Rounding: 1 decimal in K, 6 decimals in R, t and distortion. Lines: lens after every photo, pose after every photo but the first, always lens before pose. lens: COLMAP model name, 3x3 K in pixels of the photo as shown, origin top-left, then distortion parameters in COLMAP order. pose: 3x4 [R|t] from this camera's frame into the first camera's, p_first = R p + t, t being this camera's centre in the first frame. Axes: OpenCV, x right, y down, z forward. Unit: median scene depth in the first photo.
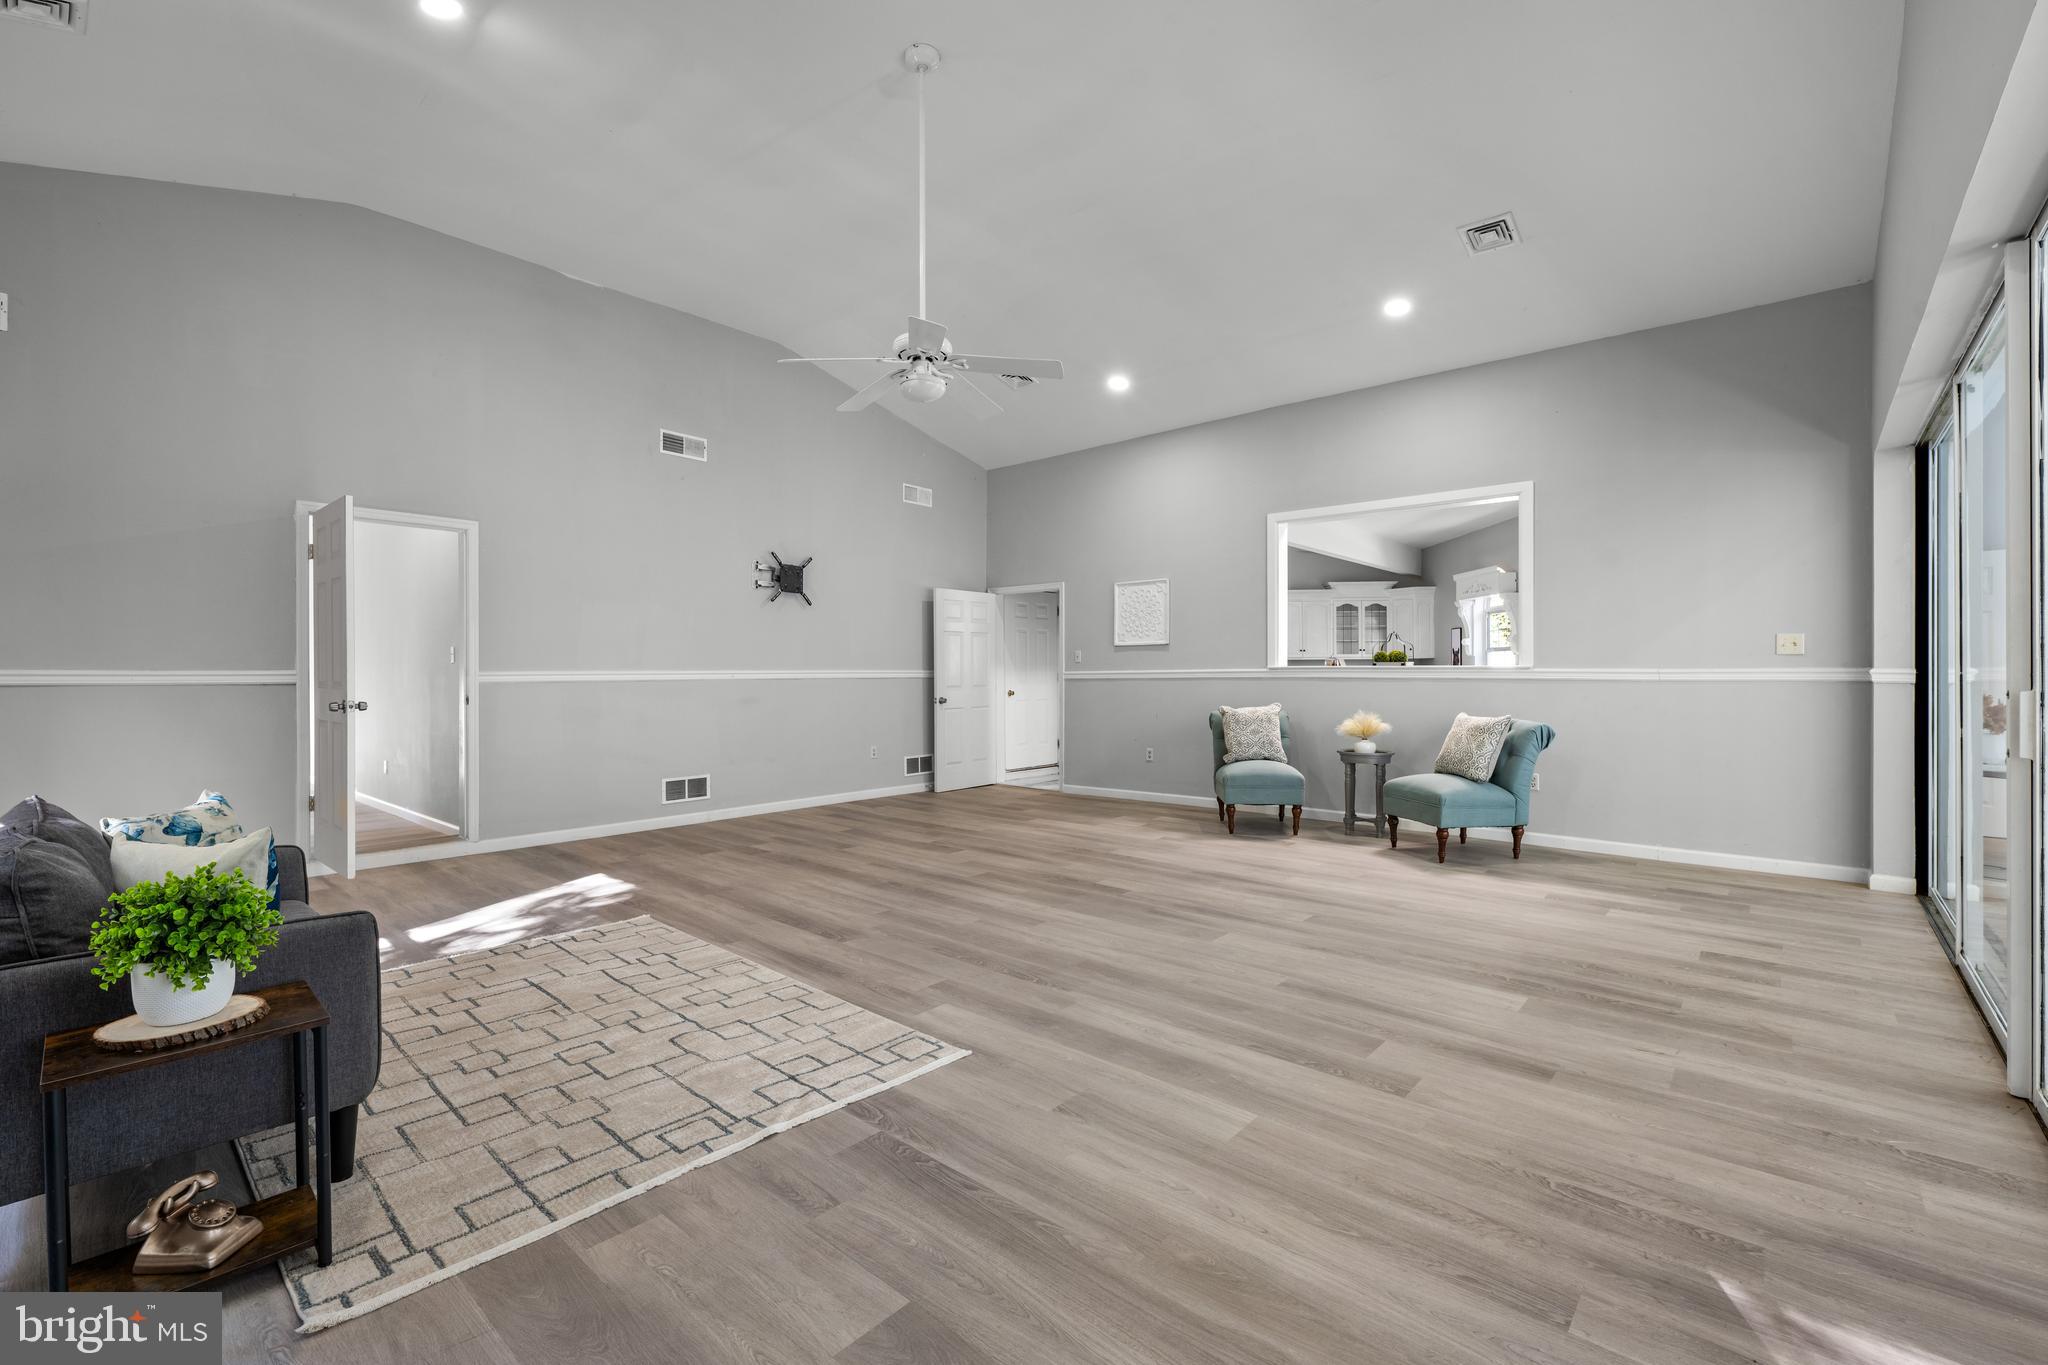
lens RADIAL K [[862.4, 0, 1020.7], [0, 862.4, 682.3], [0, 0, 1]] dist [-0.001530, 0.000386]
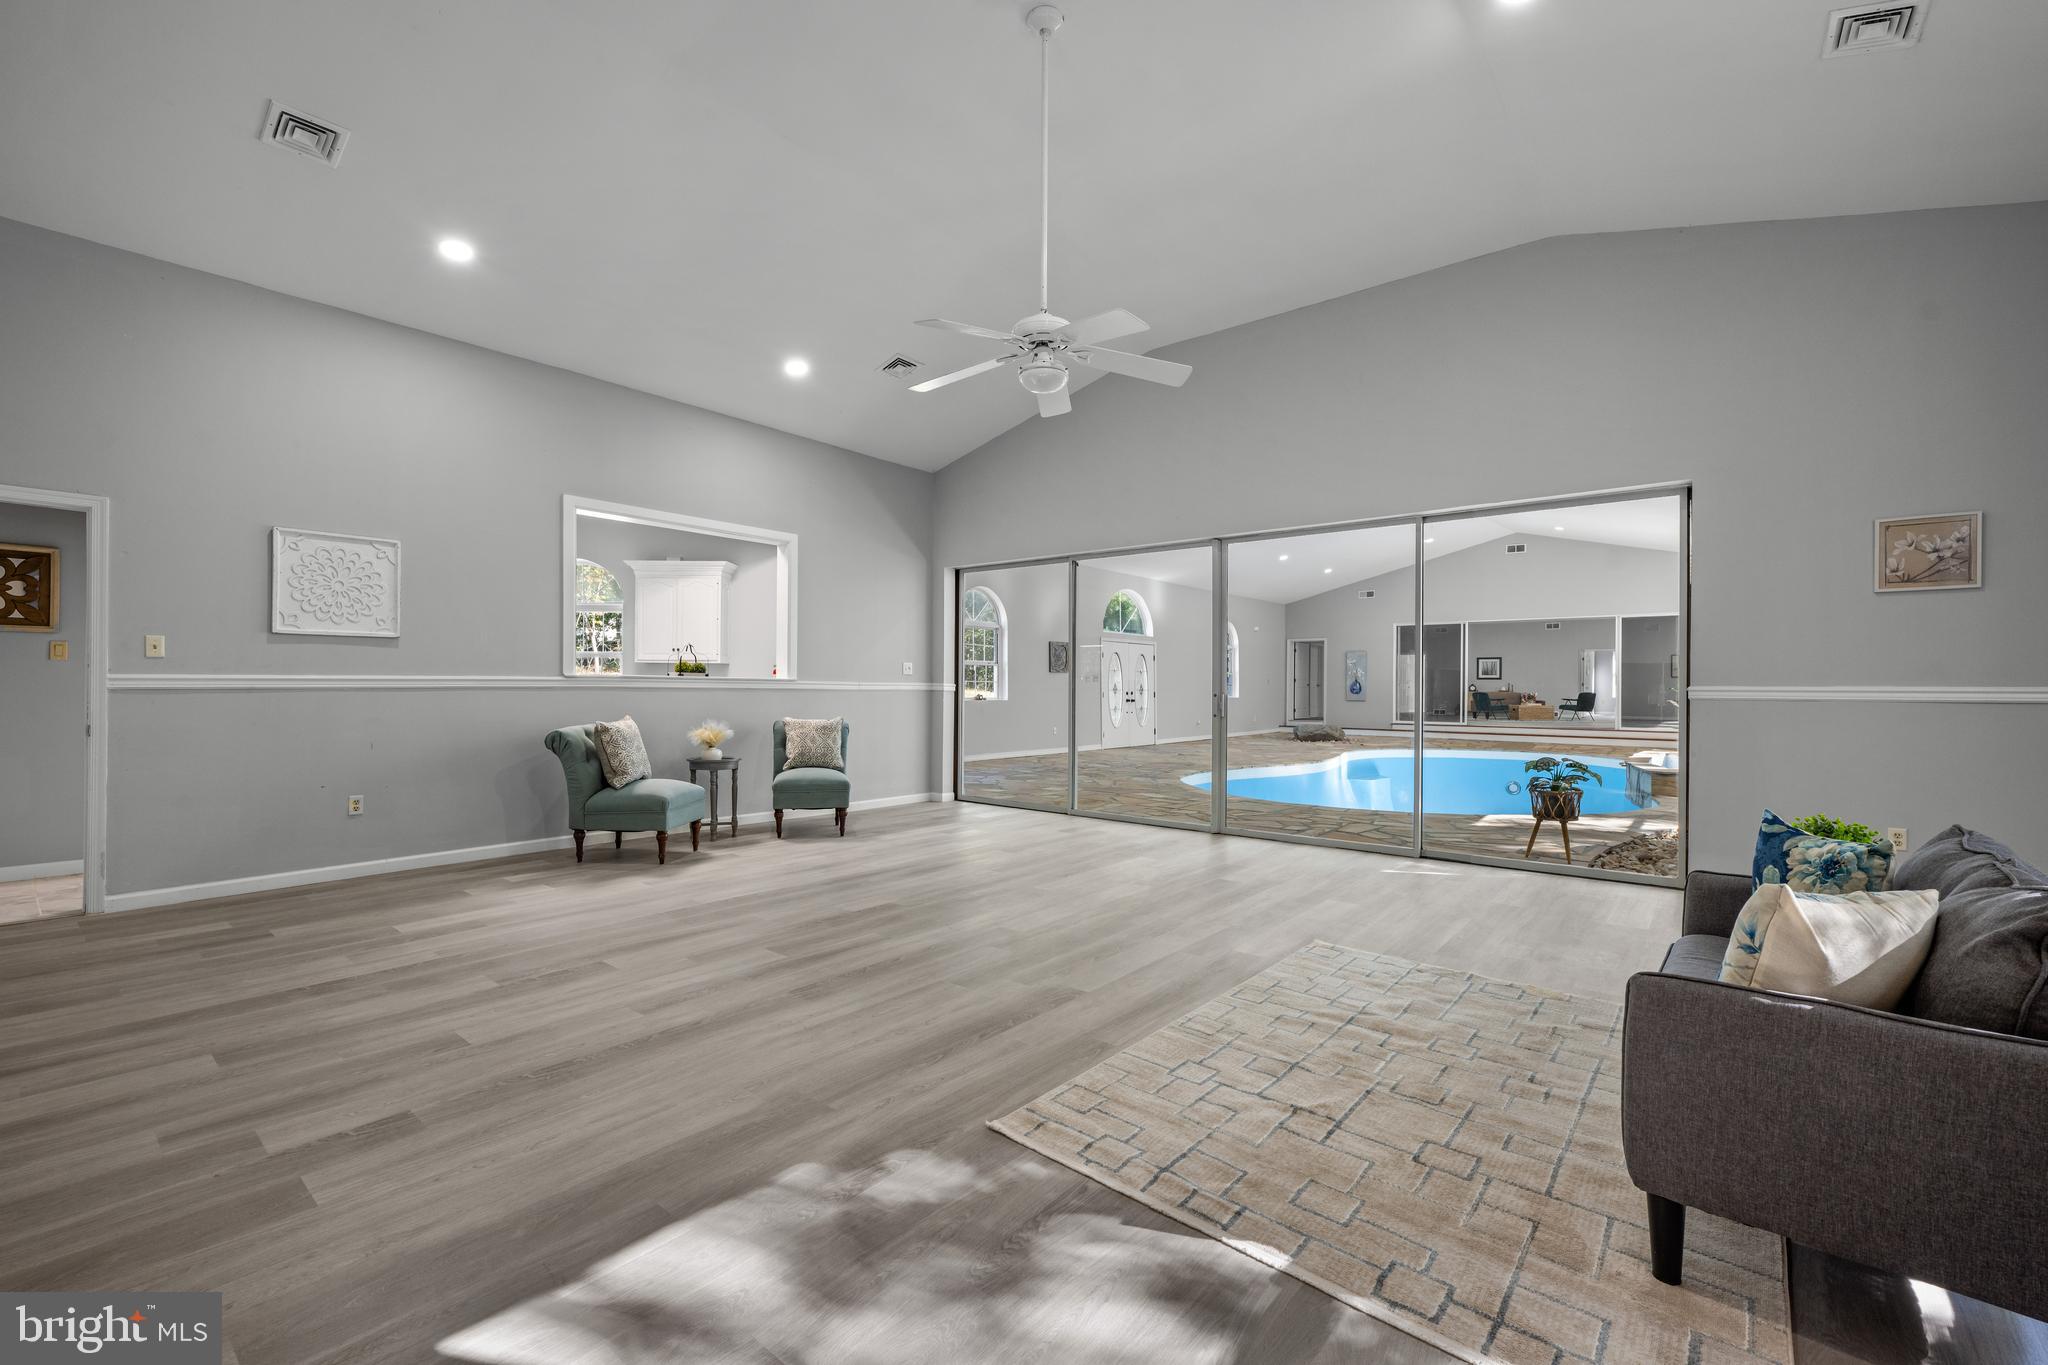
lens RADIAL K [[862.4, 0, 1017.9], [0, 862.4, 691.1], [0, 0, 1]] dist [-0.001530, 0.000386]
pose [[-0.033987, -0.003512, 0.999416, -0.825970], [0.001556, 0.999992, 0.003567, -0.005397], [-0.999421, 0.001676, -0.033982, 0.842061]]
